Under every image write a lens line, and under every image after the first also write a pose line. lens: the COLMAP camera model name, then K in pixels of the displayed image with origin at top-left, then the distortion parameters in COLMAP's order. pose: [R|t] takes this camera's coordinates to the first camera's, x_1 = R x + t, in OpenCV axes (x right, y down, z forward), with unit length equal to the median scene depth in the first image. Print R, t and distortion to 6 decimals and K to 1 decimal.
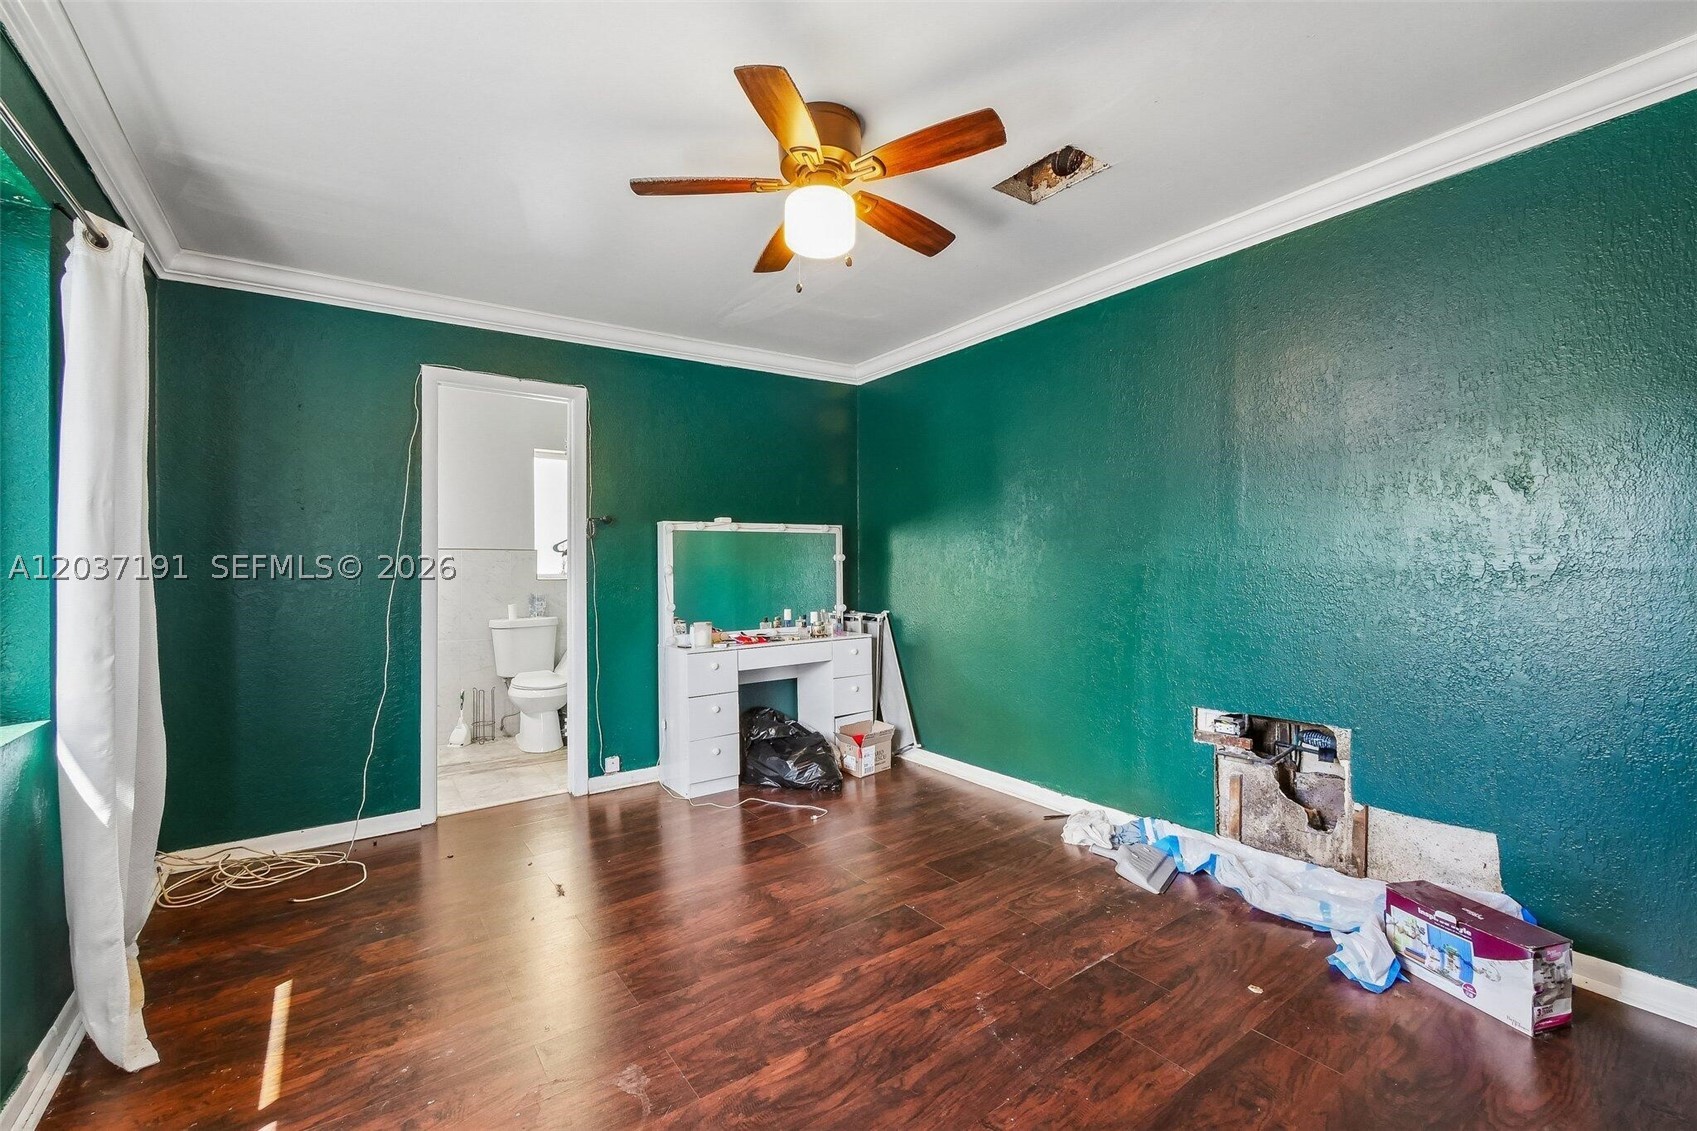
lens RADIAL K [[719.2, 0, 848.5], [0, 719.2, 565.5], [0, 0, 1]] dist [0.000342, -0.000513]
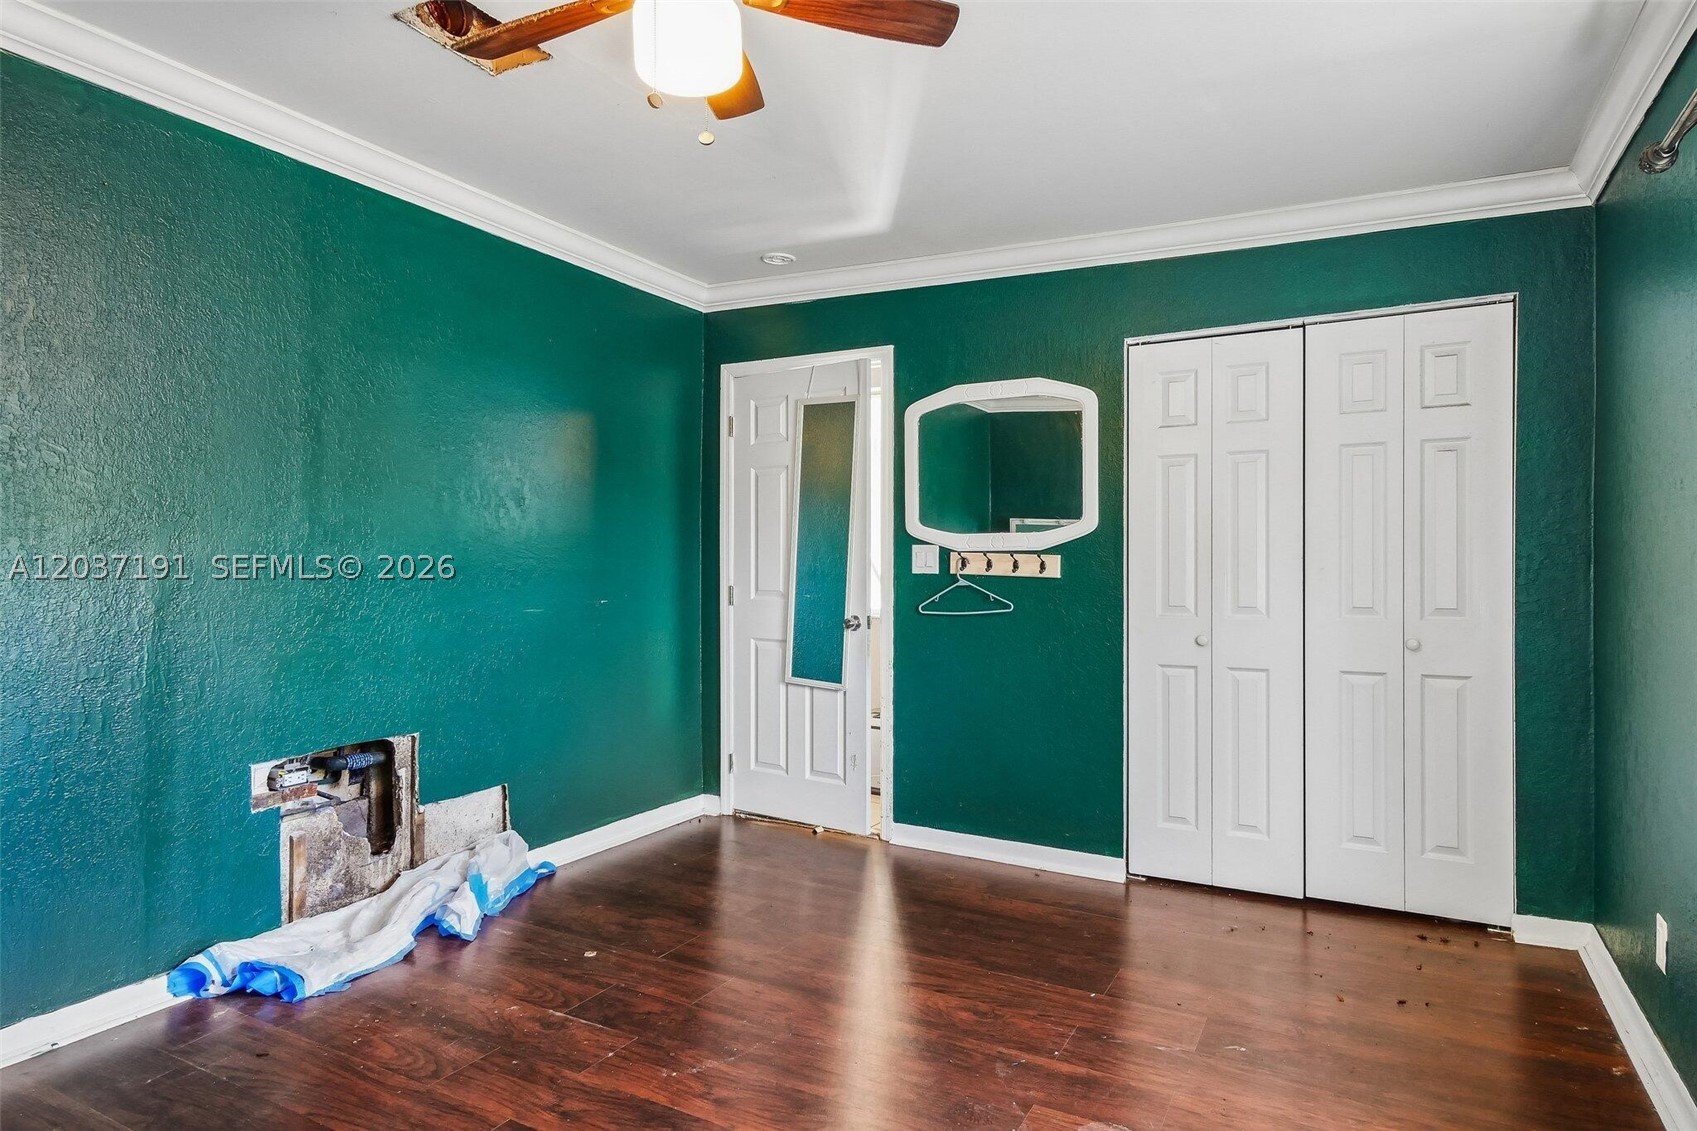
lens RADIAL K [[983.0, 0, 848.5], [0, 983.0, 565.5], [0, 0, 1]] dist [0.000258, -0.000114]
pose [[-0.444828, 0.005184, 0.895601, -0.773586], [-0.002997, 0.999969, -0.007276, 0.008070], [-0.895611, -0.005921, -0.444799, 1.084741]]
